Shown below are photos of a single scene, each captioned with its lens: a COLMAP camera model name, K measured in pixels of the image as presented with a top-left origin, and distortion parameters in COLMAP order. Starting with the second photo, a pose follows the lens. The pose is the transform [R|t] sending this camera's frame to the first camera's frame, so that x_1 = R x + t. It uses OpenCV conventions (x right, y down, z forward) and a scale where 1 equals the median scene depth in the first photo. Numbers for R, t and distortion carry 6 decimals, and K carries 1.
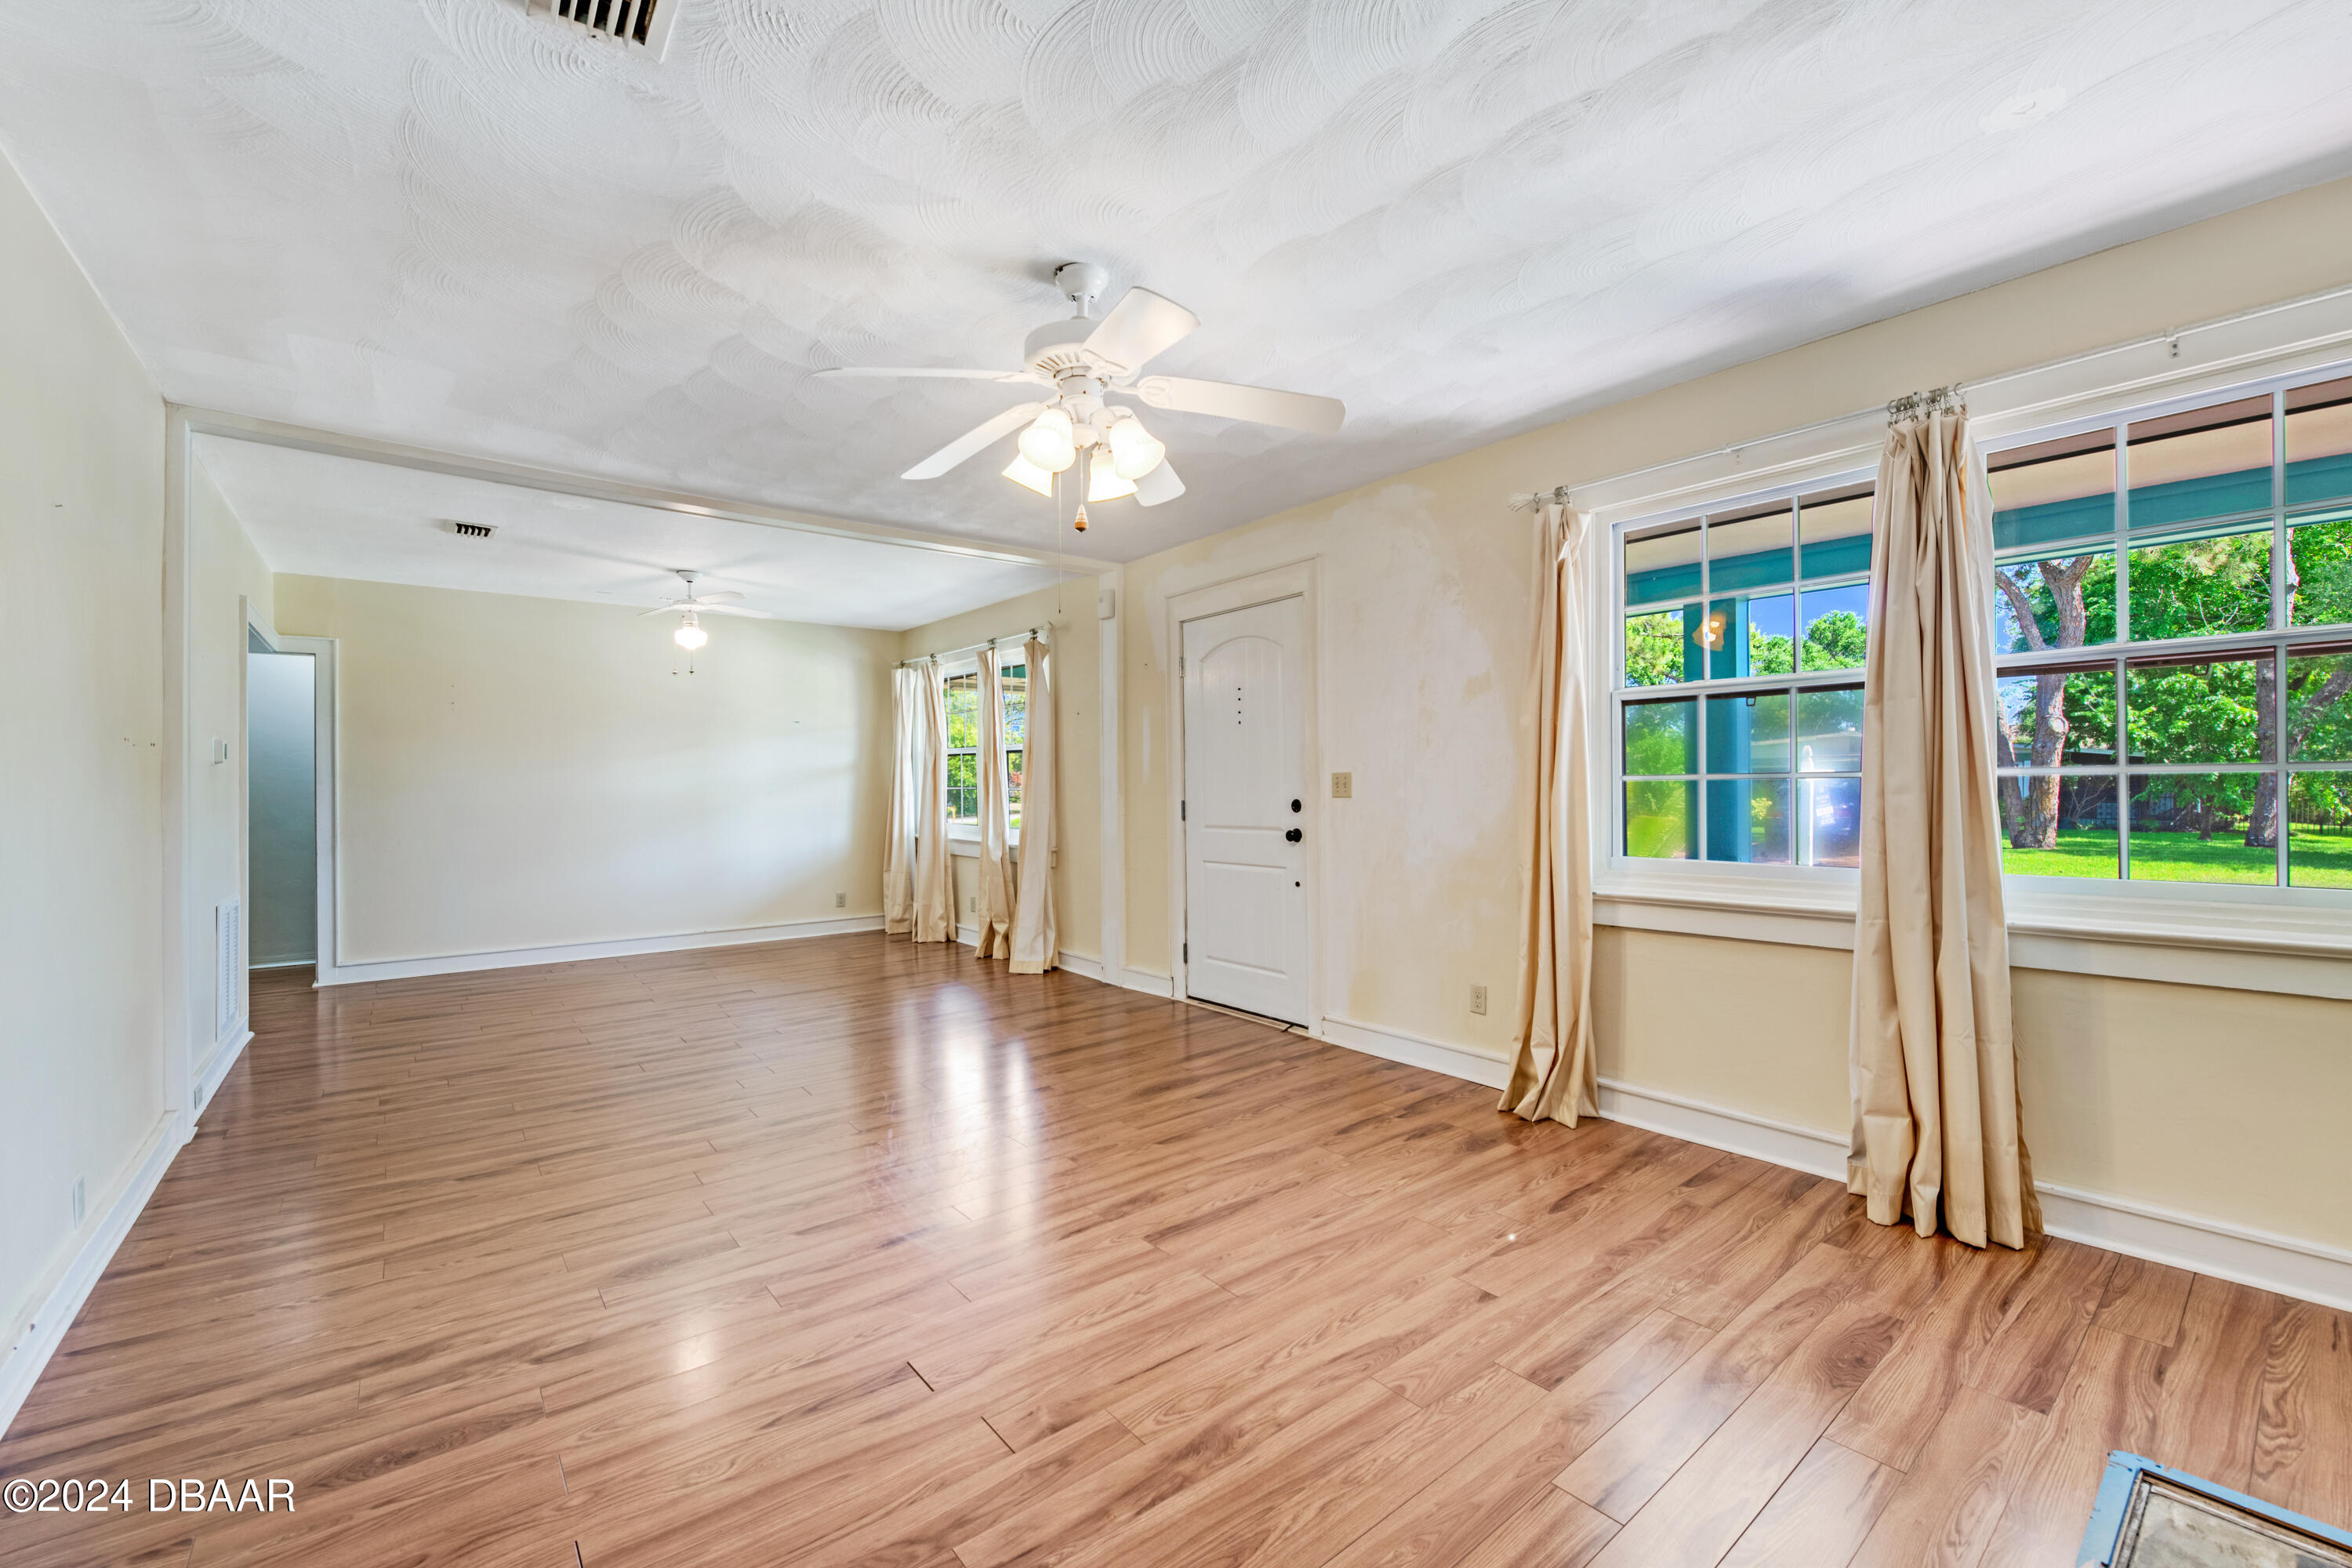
lens RADIAL K [[958.9, 0, 1175.7], [0, 958.9, 790.2], [0, 0, 1]] dist [-0.004126, -0.000715]
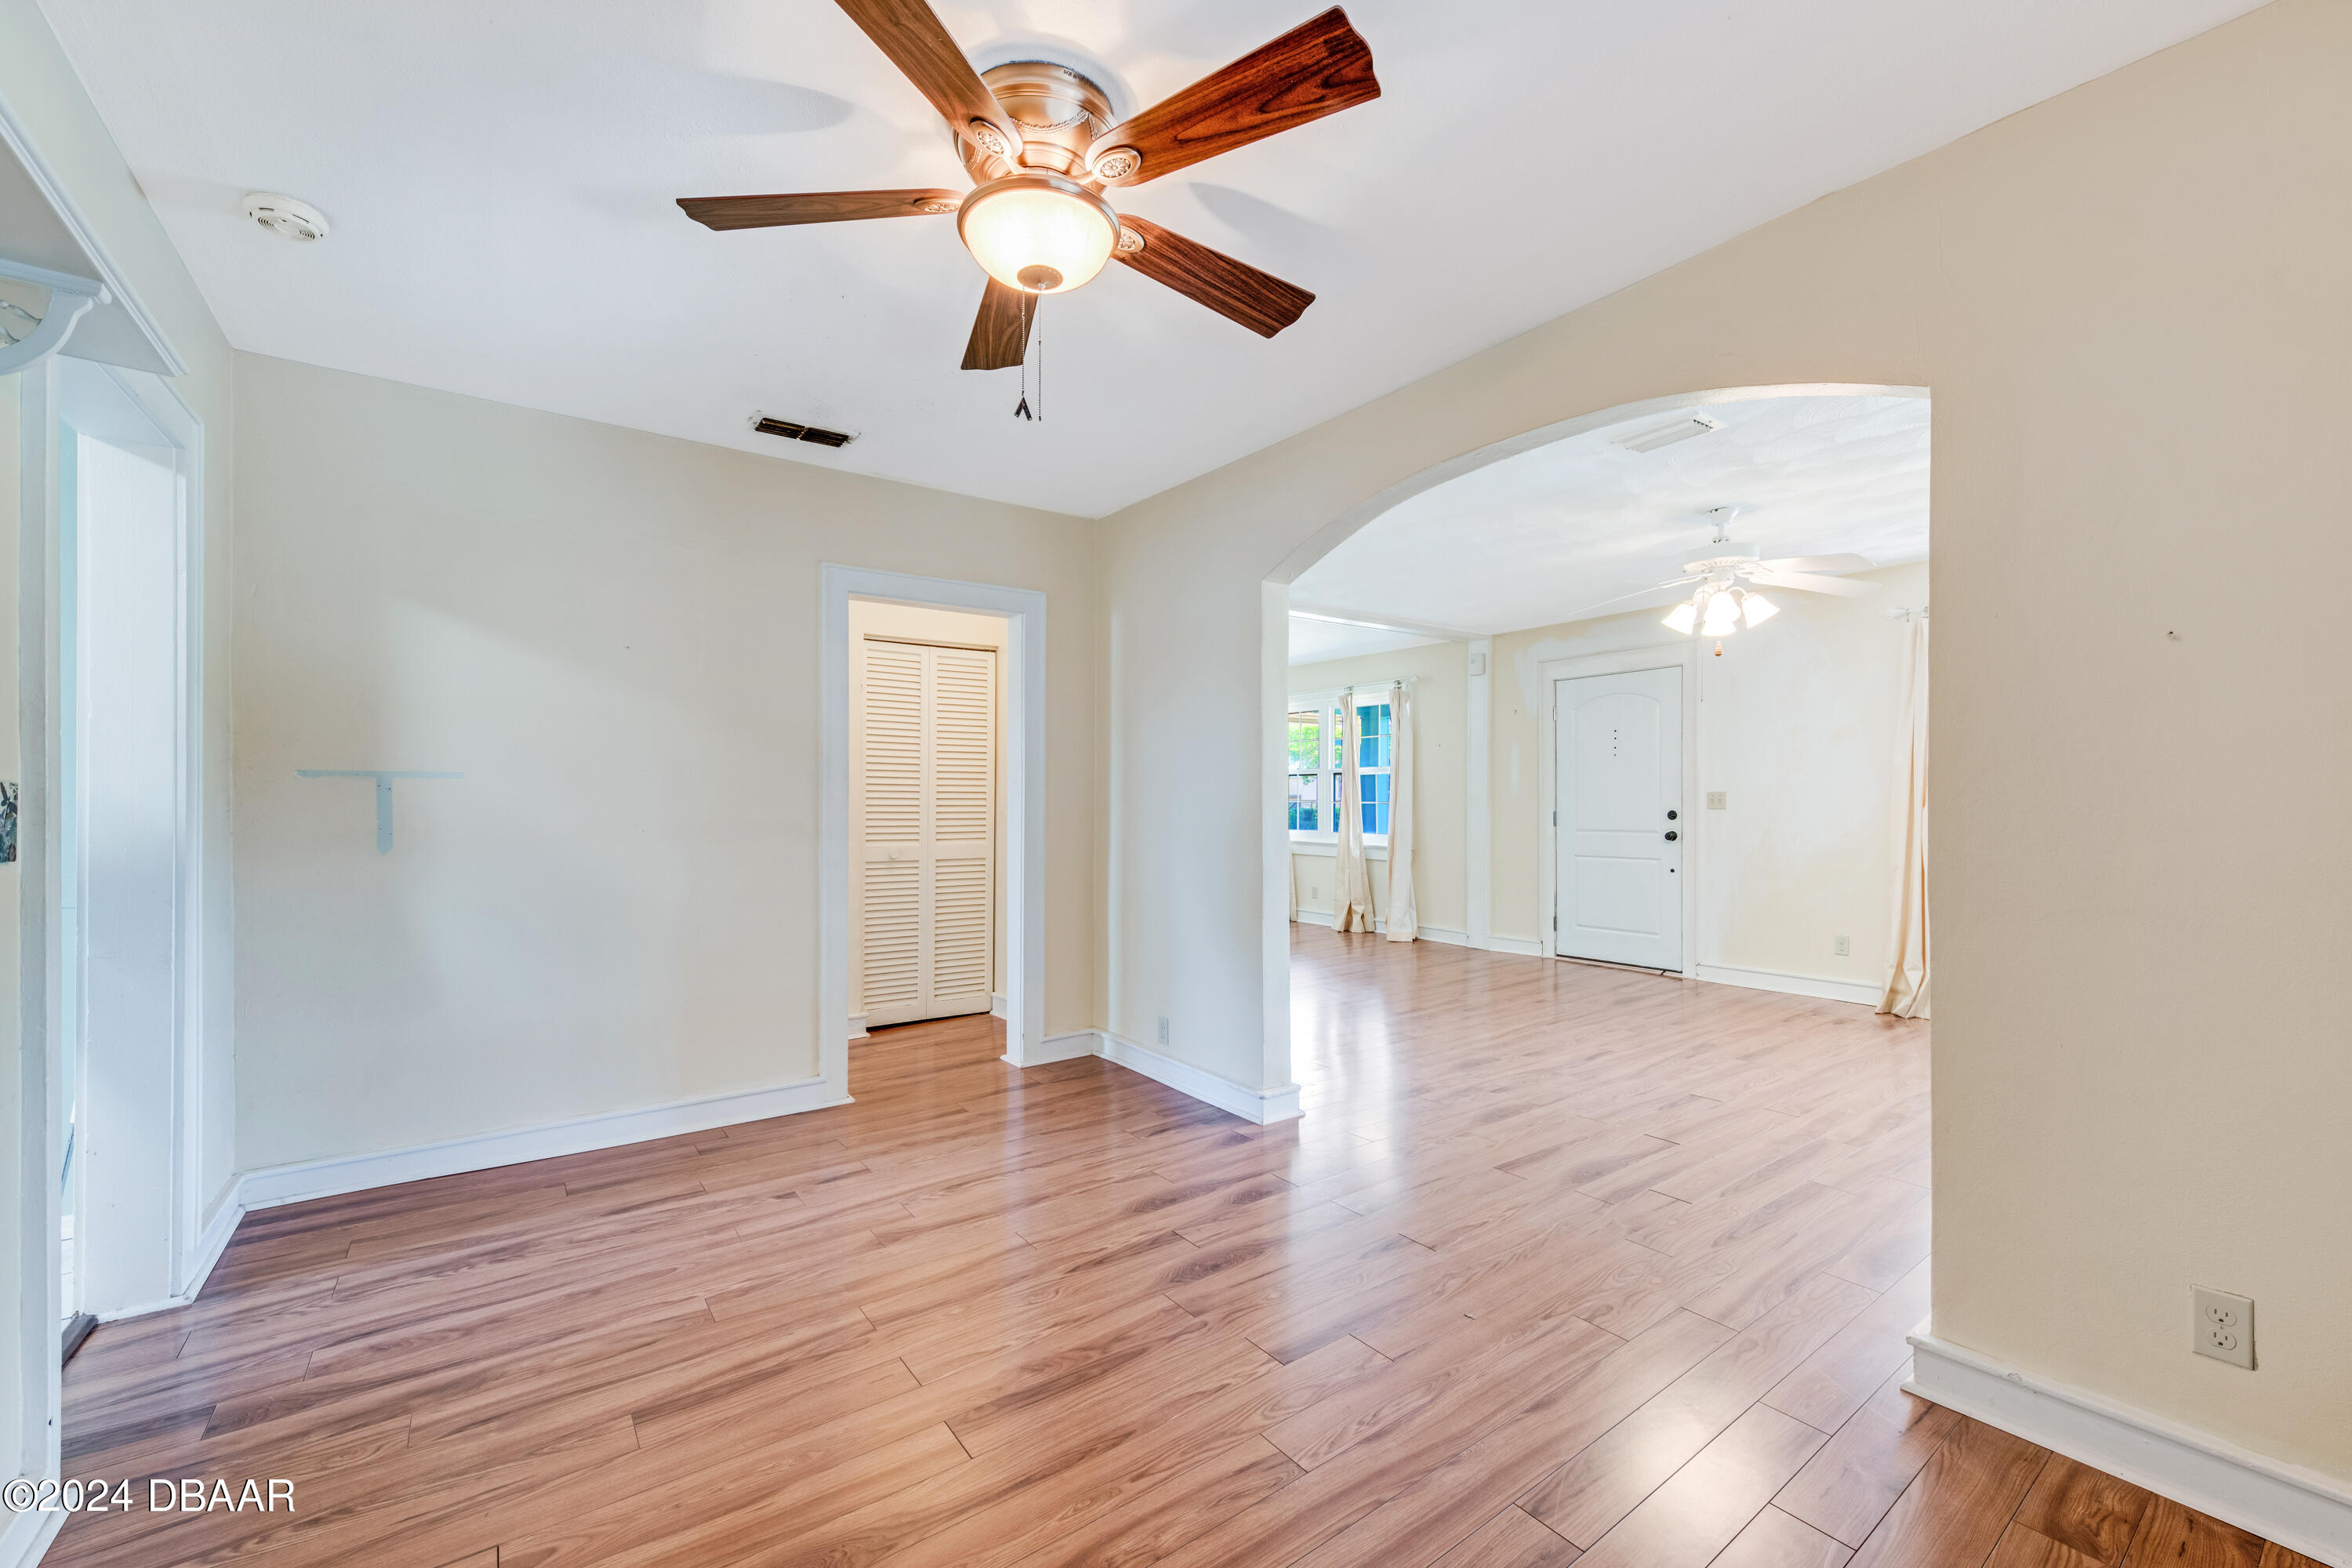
lens RADIAL K [[958.9, 0, 1169.6], [0, 958.9, 760.8], [0, 0, 1]] dist [-0.004126, -0.000715]
pose [[0.998726, 0.003278, -0.050358, -0.454766], [-0.005377, 0.999120, -0.041594, -0.000552], [0.050178, 0.041812, 0.997865, -0.382513]]
